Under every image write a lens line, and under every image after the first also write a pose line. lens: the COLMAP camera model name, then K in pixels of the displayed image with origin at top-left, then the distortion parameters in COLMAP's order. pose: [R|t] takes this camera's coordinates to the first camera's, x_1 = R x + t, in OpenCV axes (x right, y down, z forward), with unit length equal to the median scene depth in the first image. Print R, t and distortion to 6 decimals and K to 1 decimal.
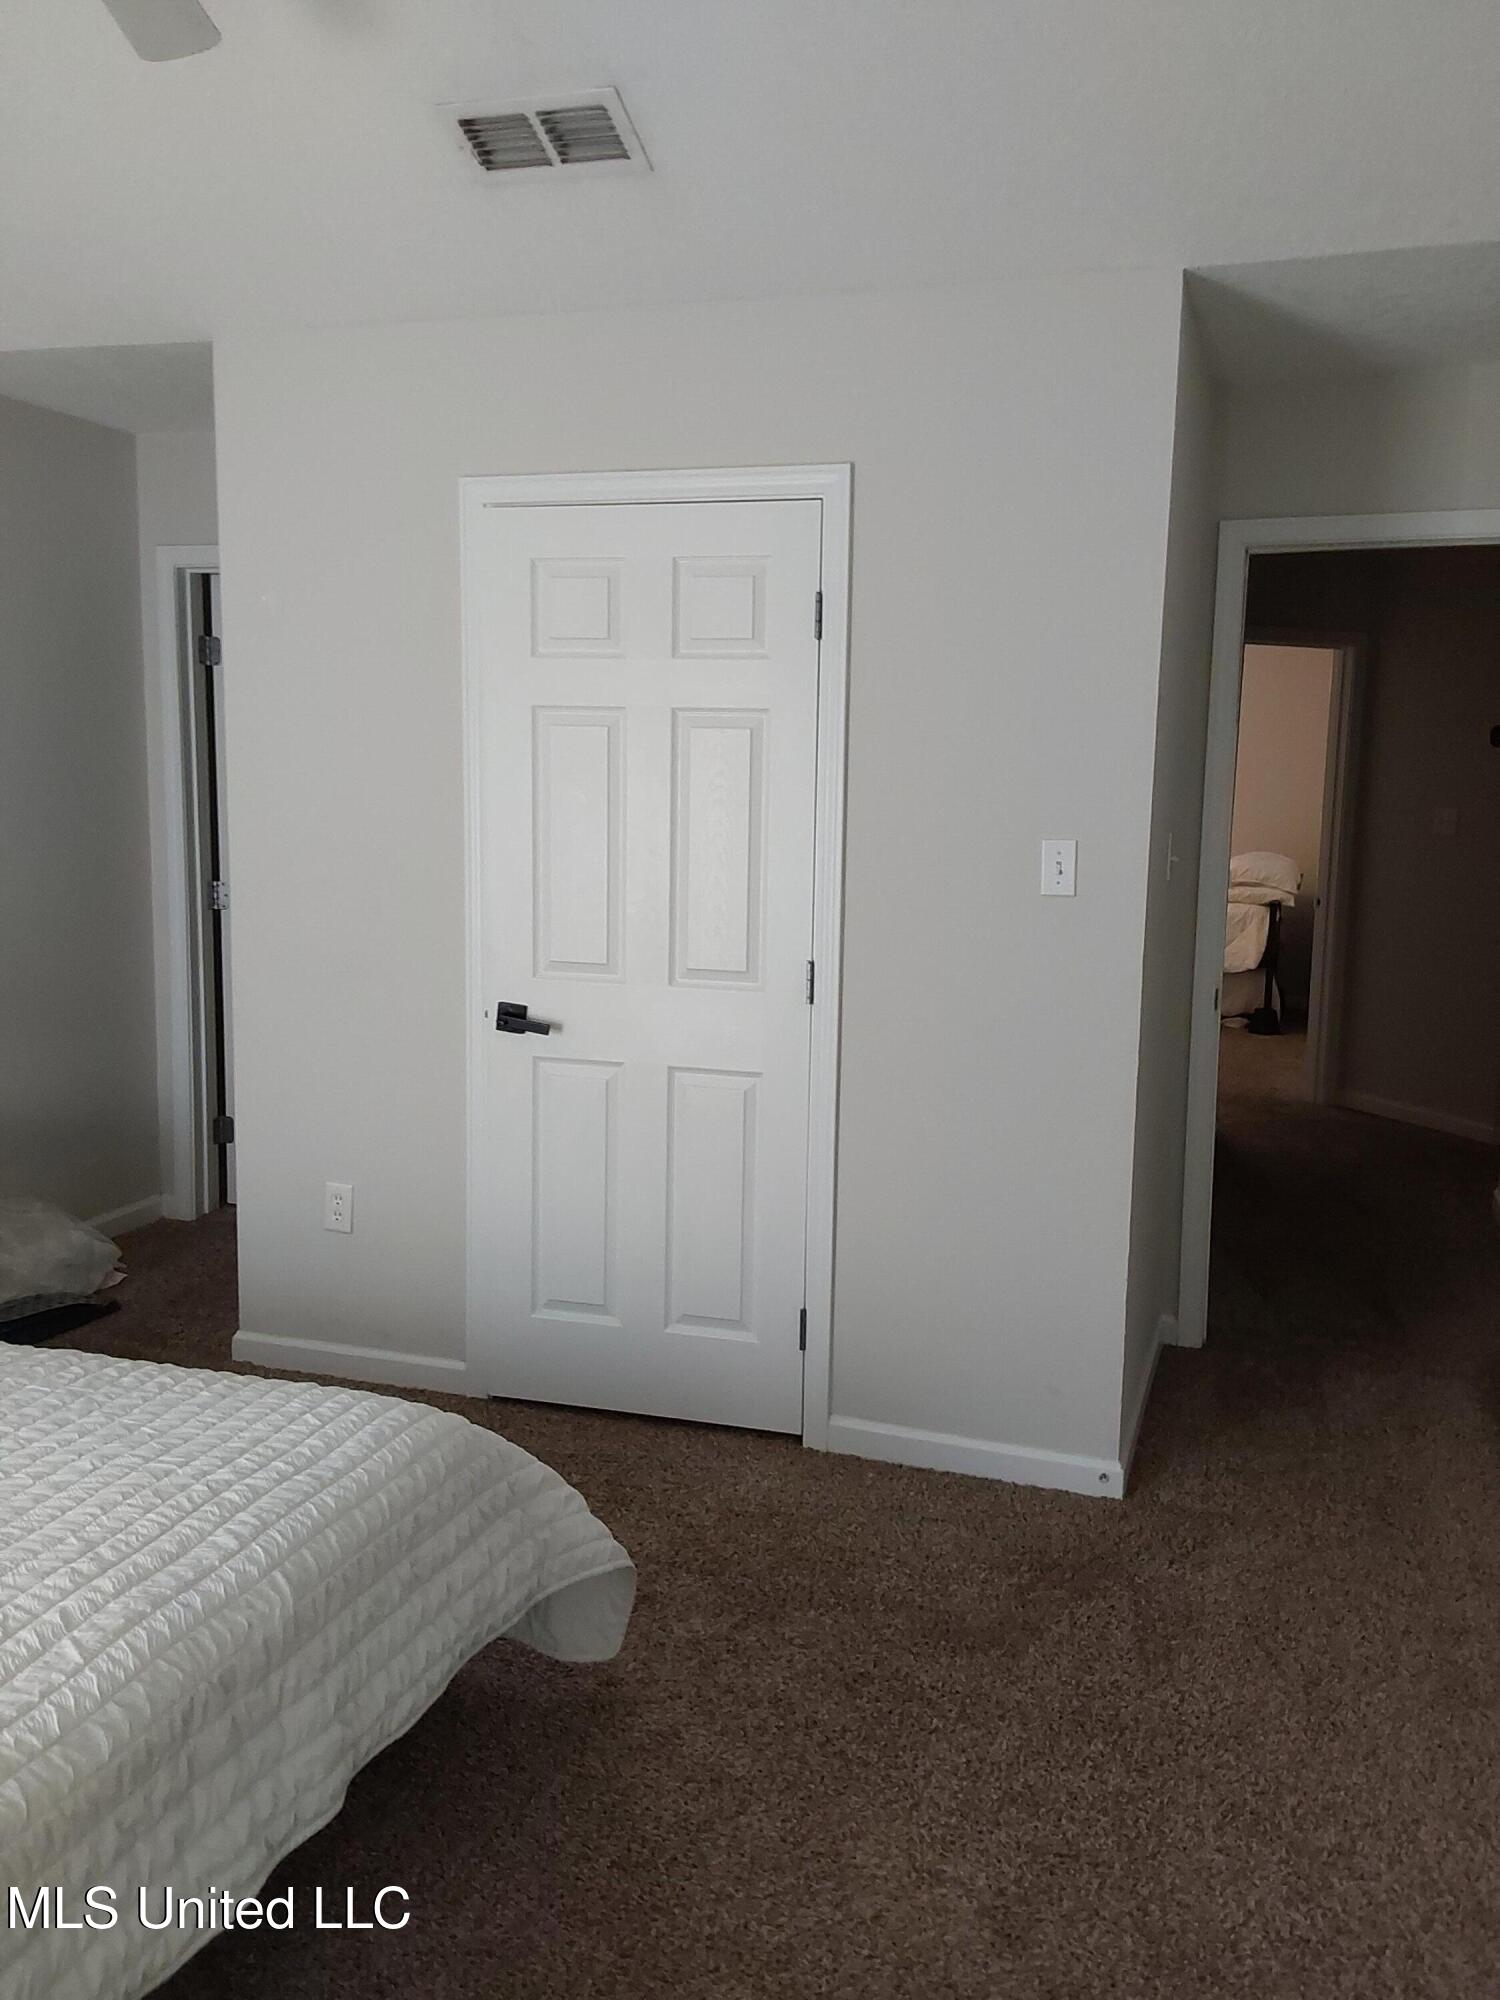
lens RADIAL K [[1606.7, 0, 734.5], [0, 1606.7, 991.1], [0, 0, 1]] dist [0.093764, -0.128677]
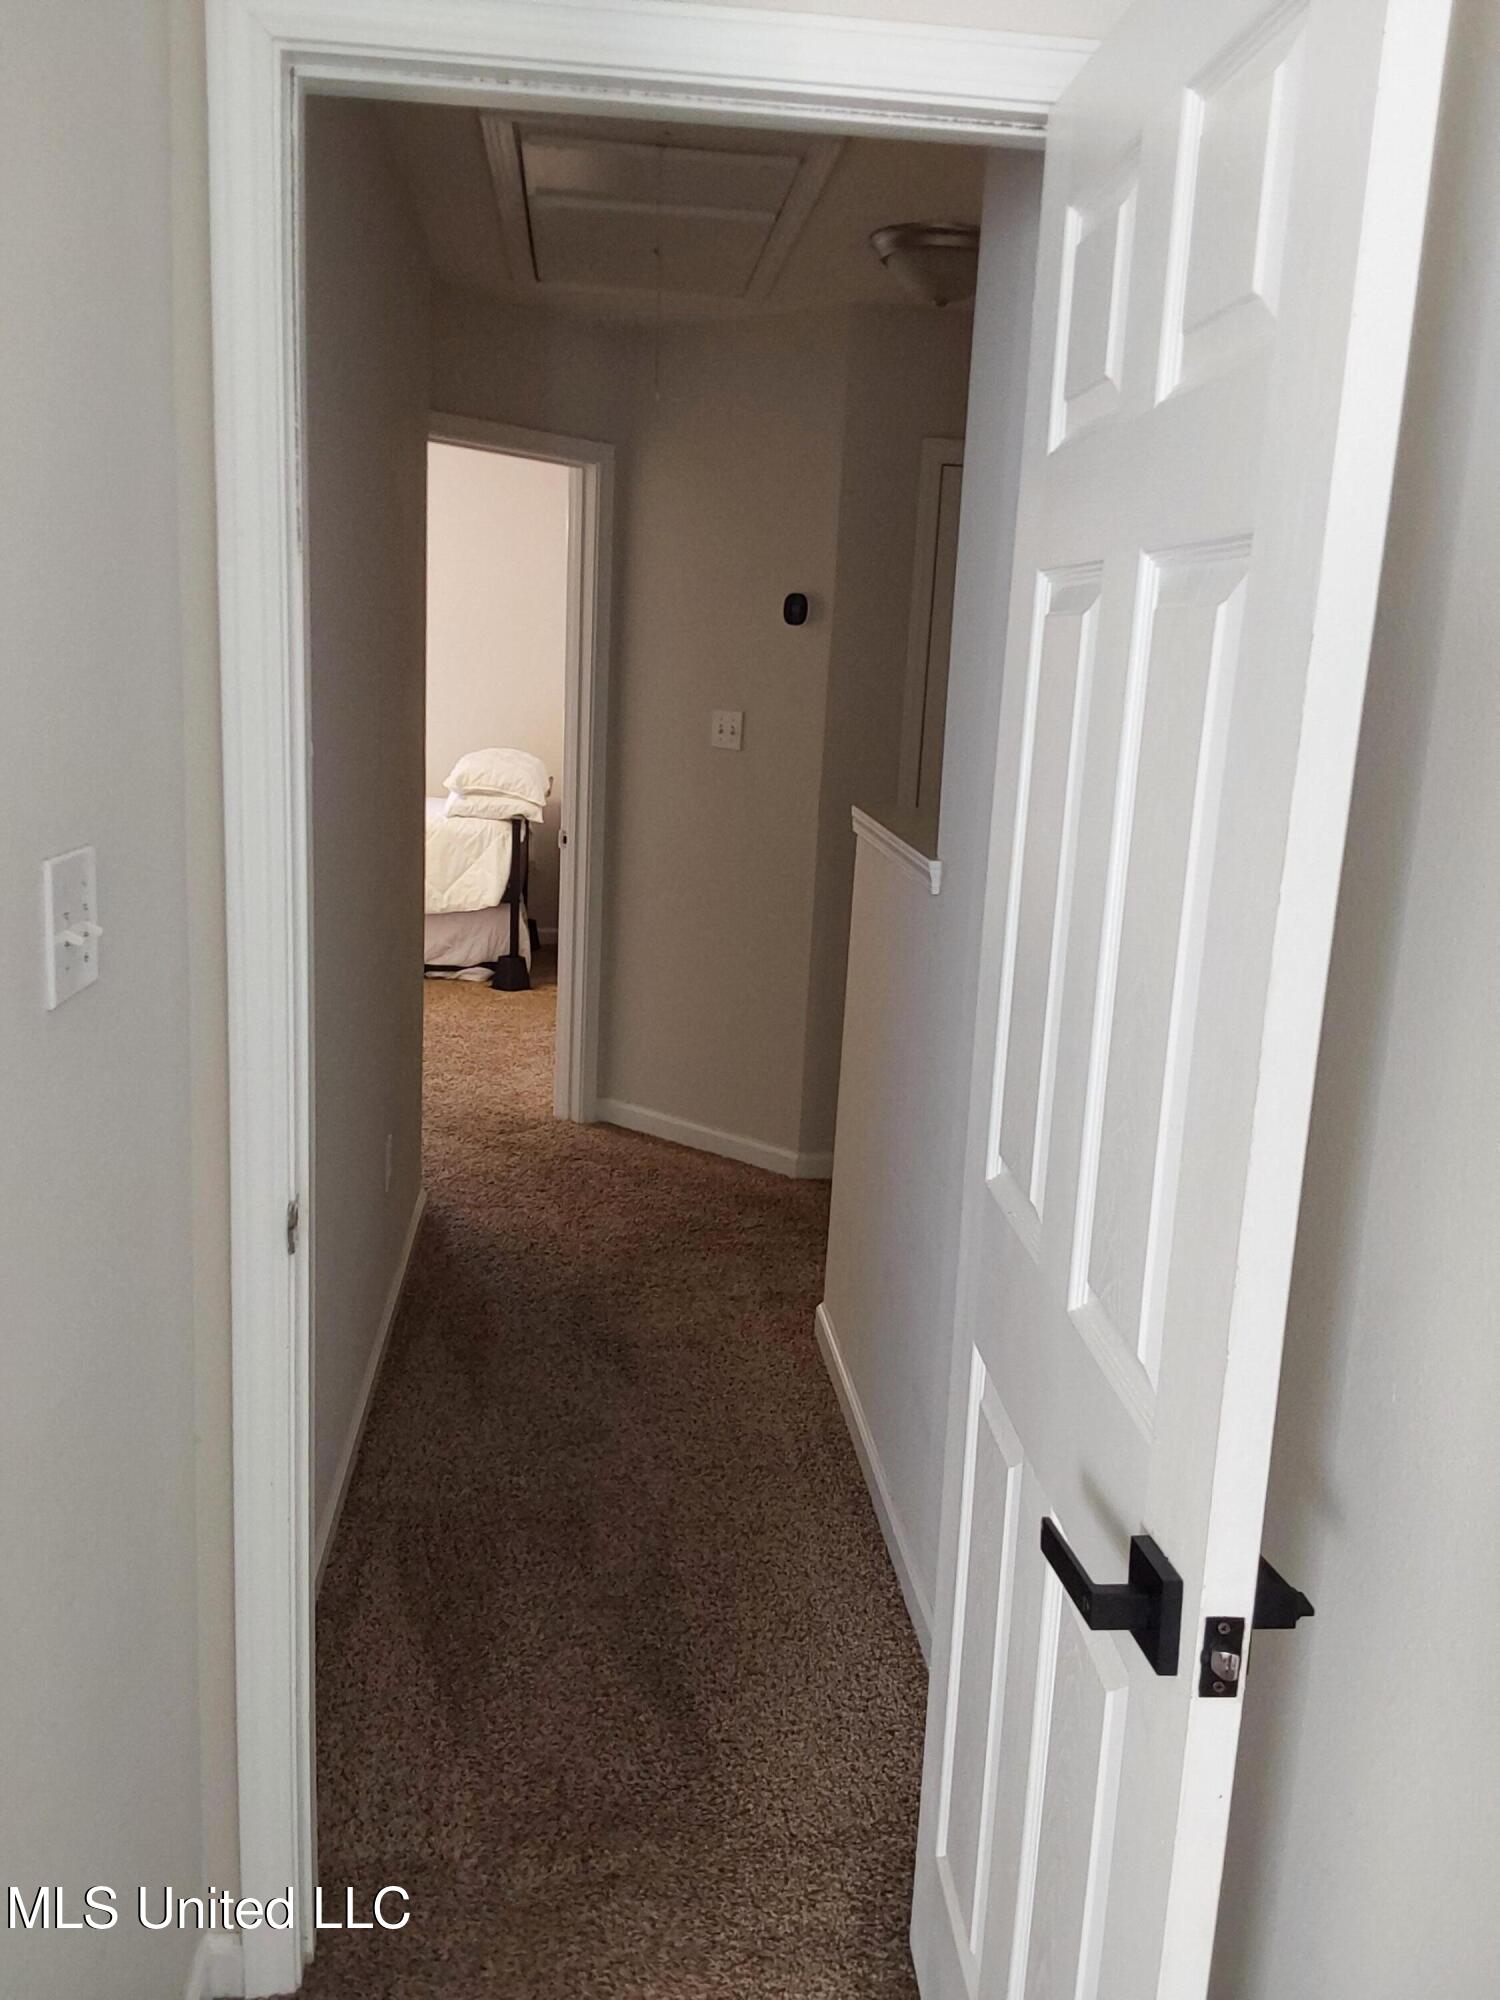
lens RADIAL K [[1606.7, 0, 745.9], [0, 1606.7, 1003.1], [0, 0, 1]] dist [0.093764, -0.128677]
pose [[0.902048, -0.059170, 0.427560, 0.094641], [0.022924, 0.995729, 0.089436, -0.033118], [-0.431026, -0.070874, 0.899552, 0.245952]]
